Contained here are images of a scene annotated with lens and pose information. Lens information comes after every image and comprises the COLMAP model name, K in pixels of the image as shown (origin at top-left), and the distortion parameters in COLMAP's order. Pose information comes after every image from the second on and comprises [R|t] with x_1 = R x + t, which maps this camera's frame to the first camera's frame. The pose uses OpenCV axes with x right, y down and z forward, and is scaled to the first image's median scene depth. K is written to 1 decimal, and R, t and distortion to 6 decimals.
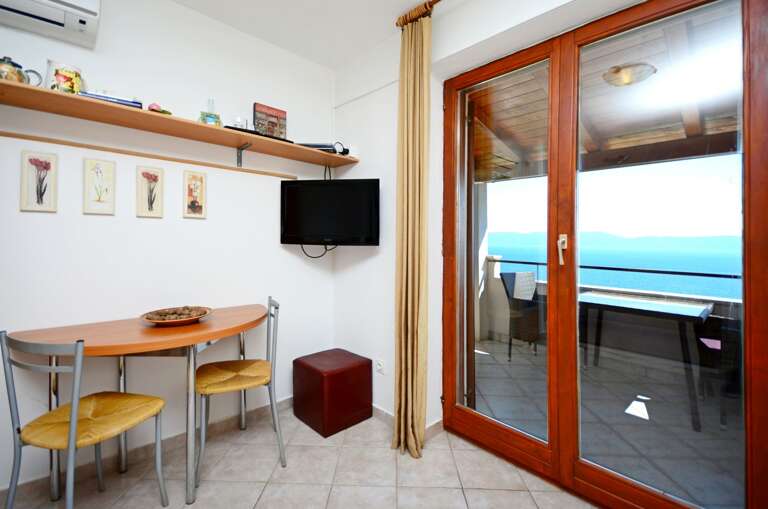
lens RADIAL K [[338.2, 0, 415.0], [0, 338.2, 249.3], [0, 0, 1]] dist [0.001639, -0.000009]
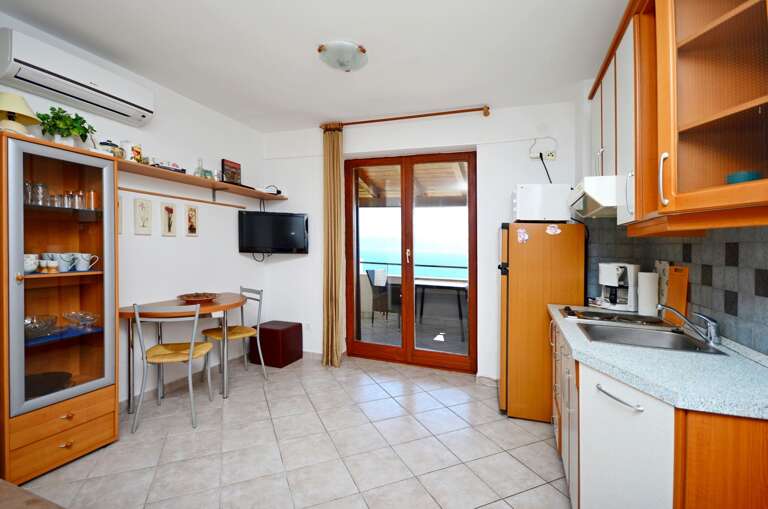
lens RADIAL K [[342.7, 0, 382.1], [0, 342.7, 253.4], [0, 0, 1]] dist [0.002668, -0.010113]
pose [[0.921896, 0.002058, 0.387431, -0.424409], [-0.005817, 0.999947, 0.008529, -0.030458], [-0.387393, -0.010116, 0.921859, -0.704538]]
